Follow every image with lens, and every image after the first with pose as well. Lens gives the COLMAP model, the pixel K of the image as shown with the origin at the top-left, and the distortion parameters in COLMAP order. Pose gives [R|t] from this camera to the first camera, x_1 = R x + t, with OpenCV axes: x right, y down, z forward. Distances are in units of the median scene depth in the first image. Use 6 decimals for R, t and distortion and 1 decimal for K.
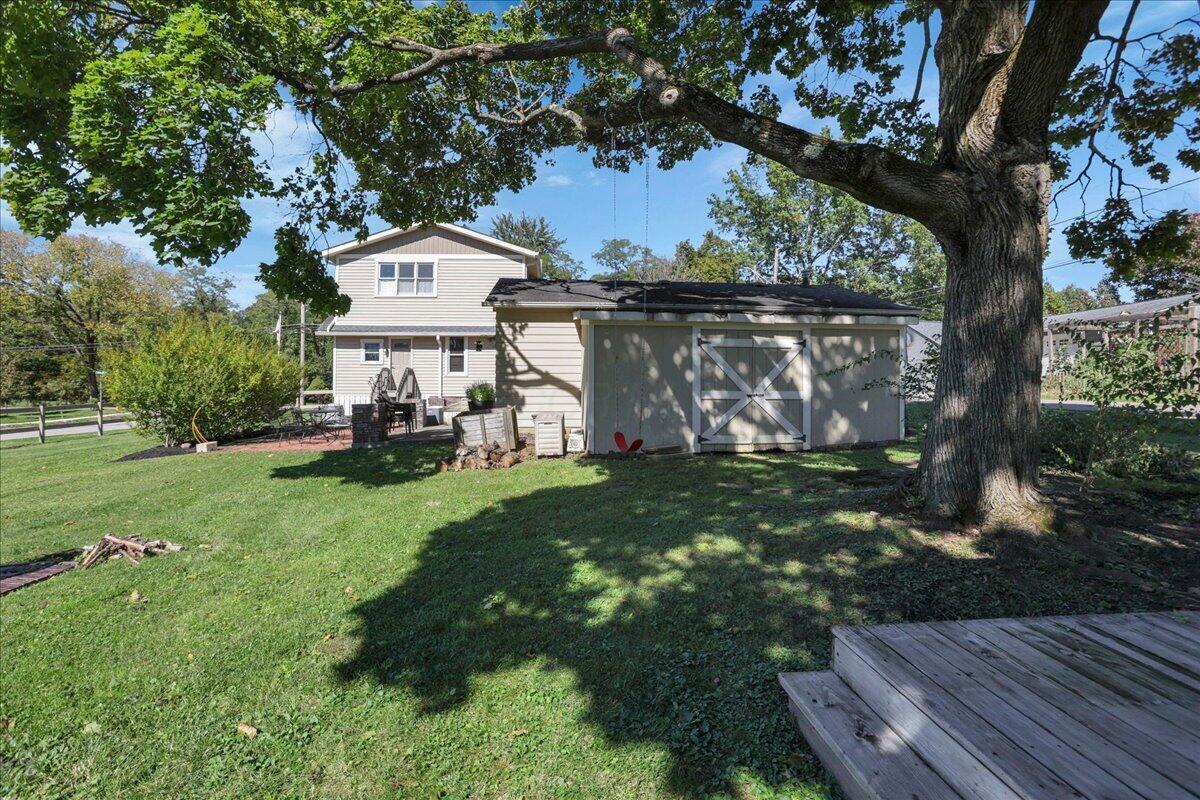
lens RADIAL K [[558.0, 0, 597.8], [0, 558.0, 397.5], [0, 0, 1]] dist [-0.080923, 0.028481]
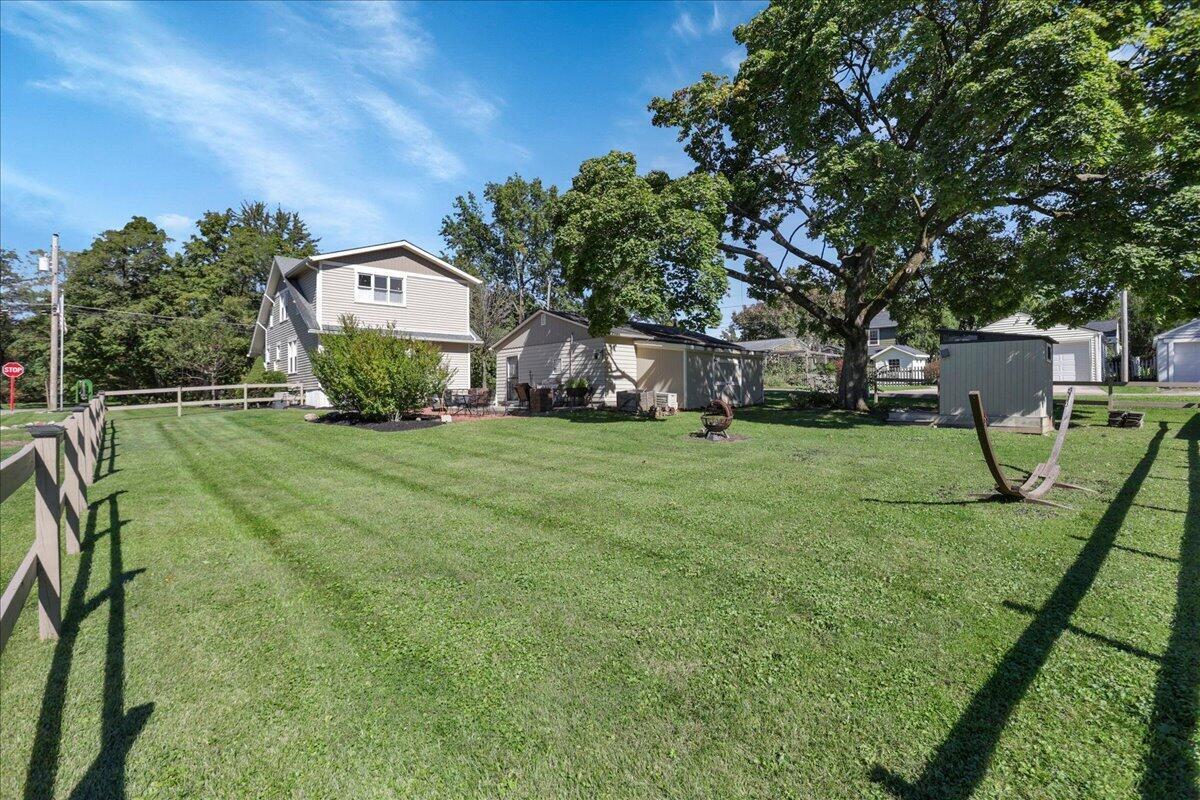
lens RADIAL K [[558.0, 0, 597.8], [0, 558.0, 397.5], [0, 0, 1]] dist [-0.080923, 0.028481]
pose [[0.777342, -0.007002, 0.629040, -1.341633], [0.008206, 0.999966, 0.000989, 0.039296], [-0.629025, 0.004393, 0.777372, -0.401409]]
